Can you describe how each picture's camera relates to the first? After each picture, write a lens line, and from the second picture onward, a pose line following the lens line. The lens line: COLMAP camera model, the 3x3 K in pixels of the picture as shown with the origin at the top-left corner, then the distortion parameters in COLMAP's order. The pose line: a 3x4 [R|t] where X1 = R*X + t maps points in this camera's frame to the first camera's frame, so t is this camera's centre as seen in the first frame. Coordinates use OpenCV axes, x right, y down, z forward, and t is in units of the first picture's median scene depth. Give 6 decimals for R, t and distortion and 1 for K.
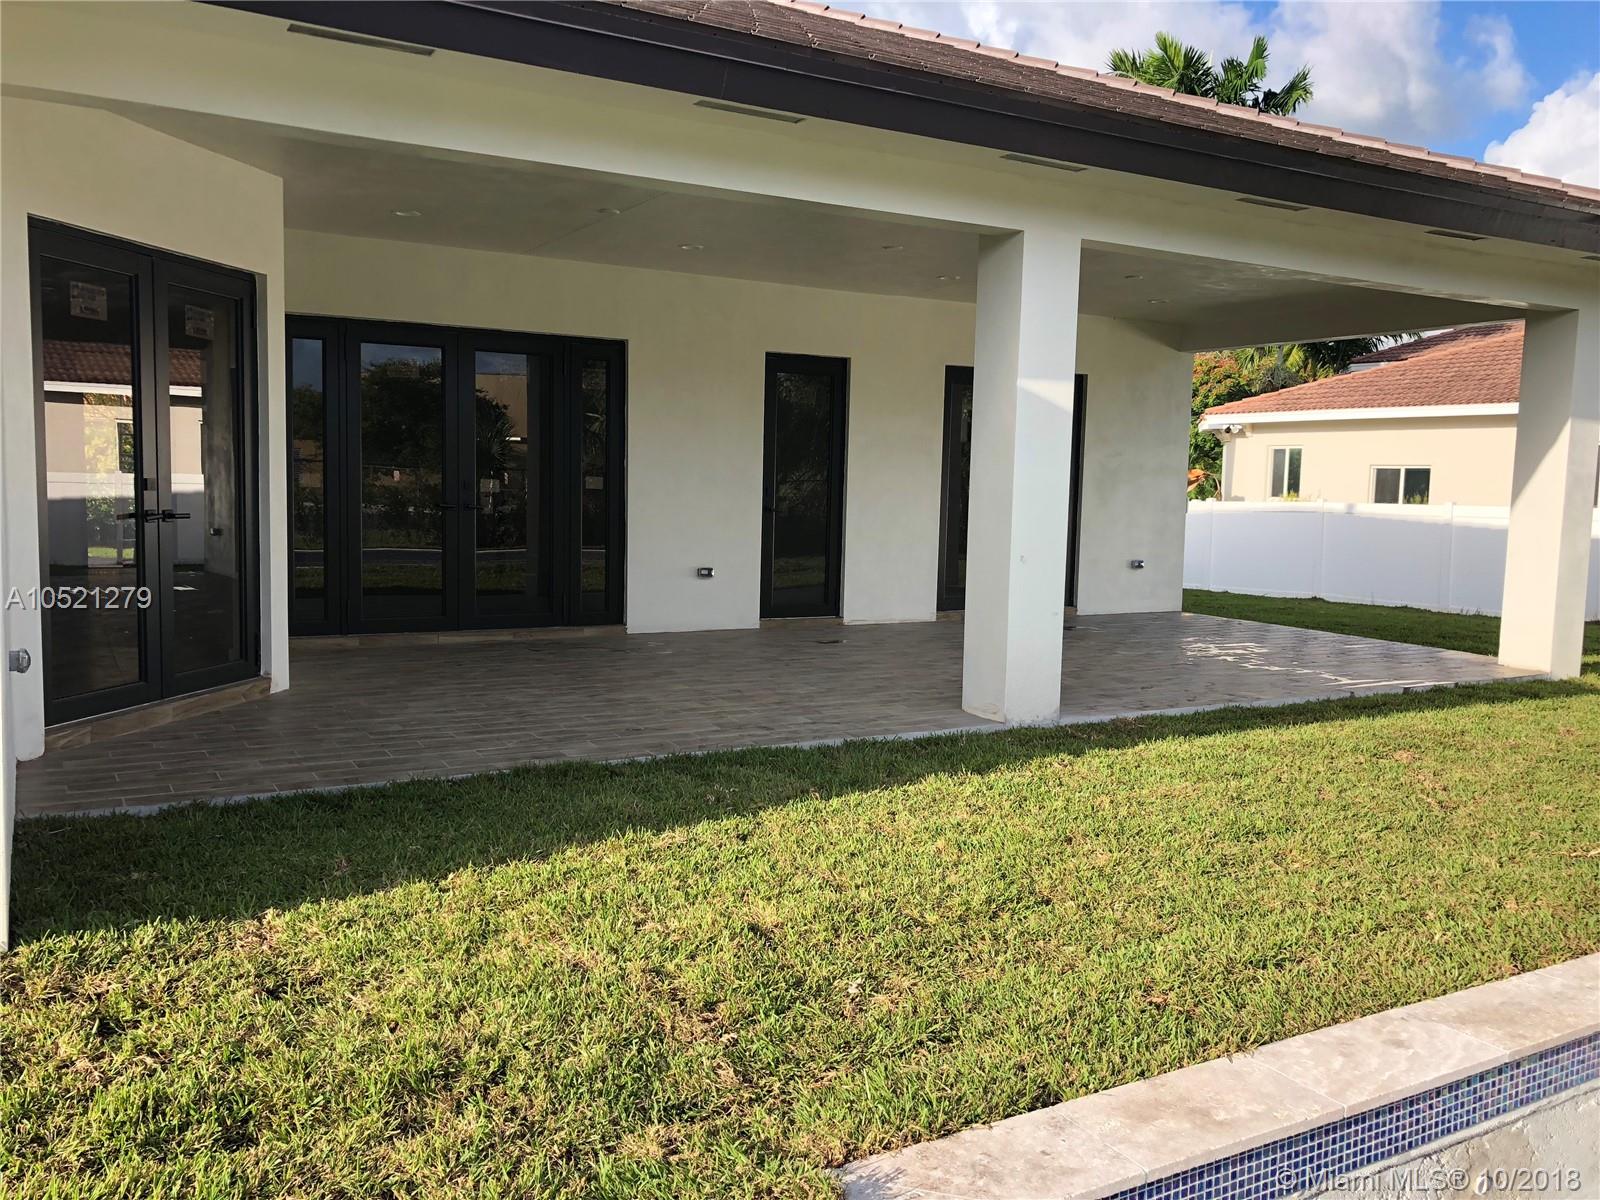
lens RADIAL K [[1306.6, 0, 803.8], [0, 1306.6, 580.3], [0, 0, 1]] dist [-0.009417, 0.001511]
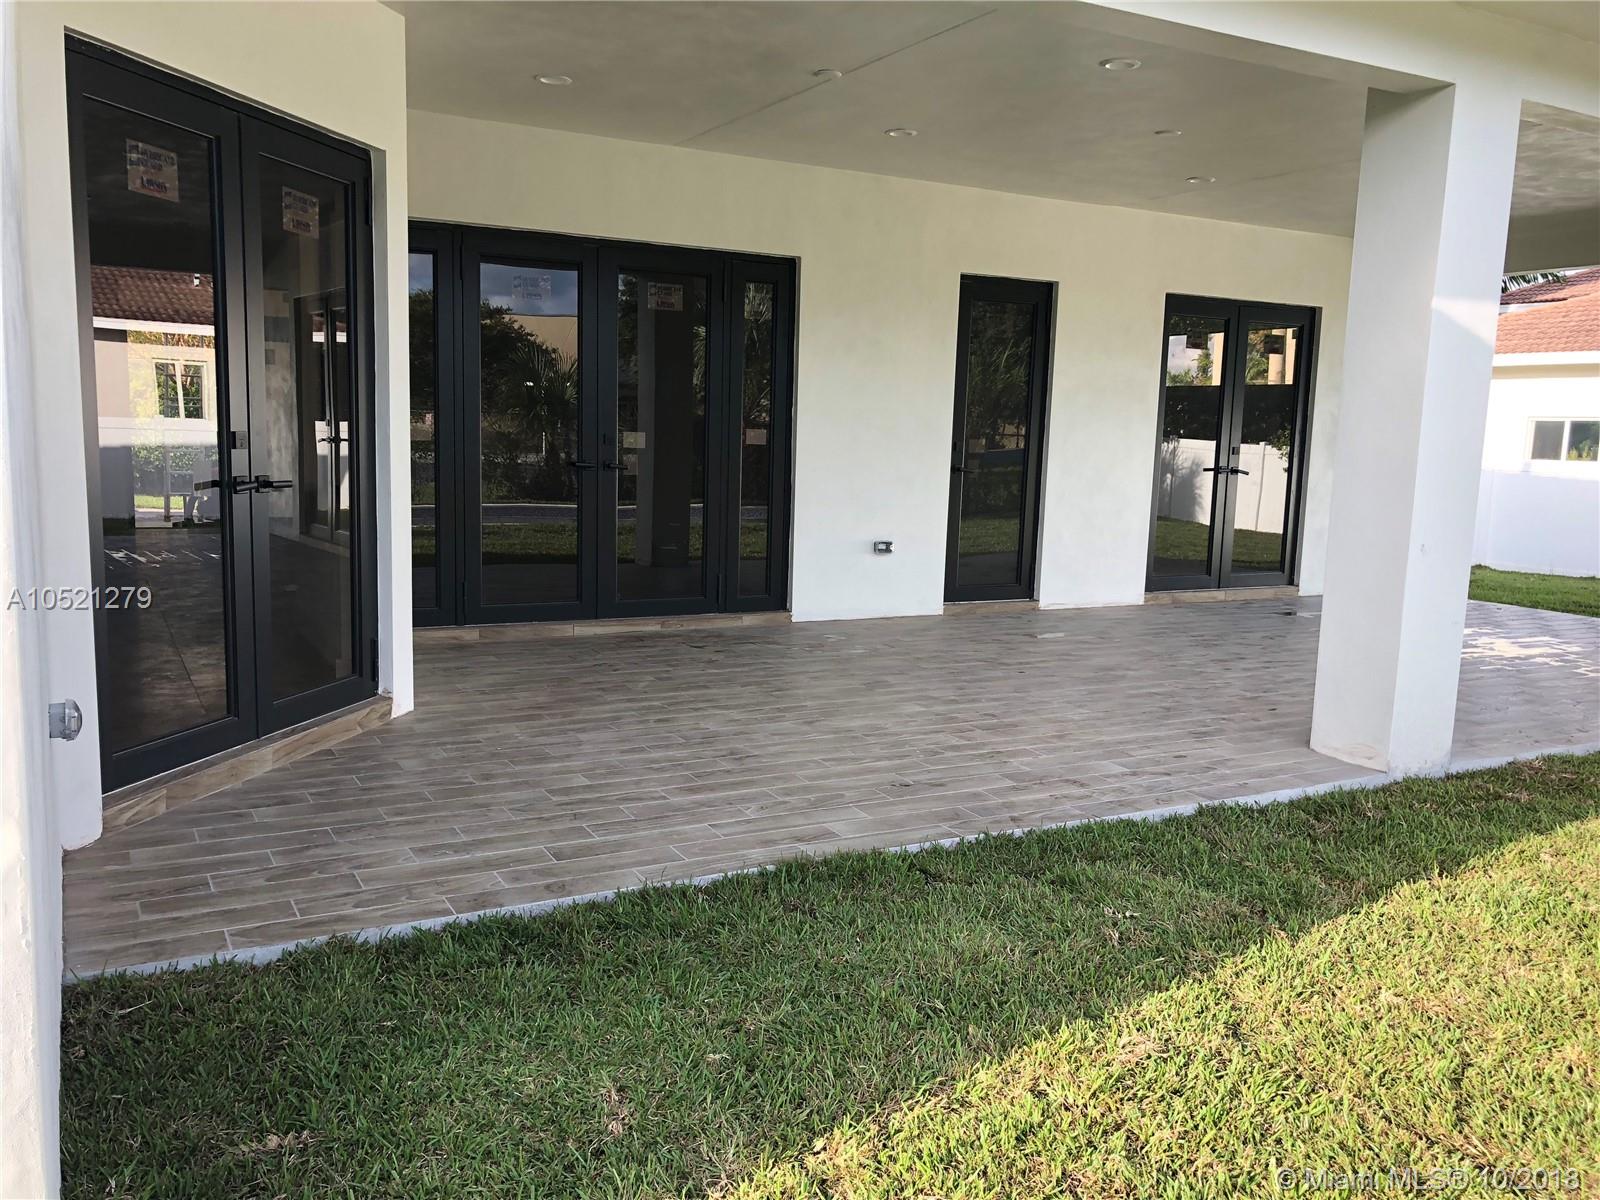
lens RADIAL K [[1329.0, 0, 800.0], [0, 1329.0, 600.0], [0, 0, 1]] dist [0.056194, -0.146219]
pose [[0.999350, 0.010044, -0.034612, -0.149541], [-0.008255, 0.998641, 0.051454, -0.023228], [0.035082, -0.051135, 0.998075, 0.246628]]
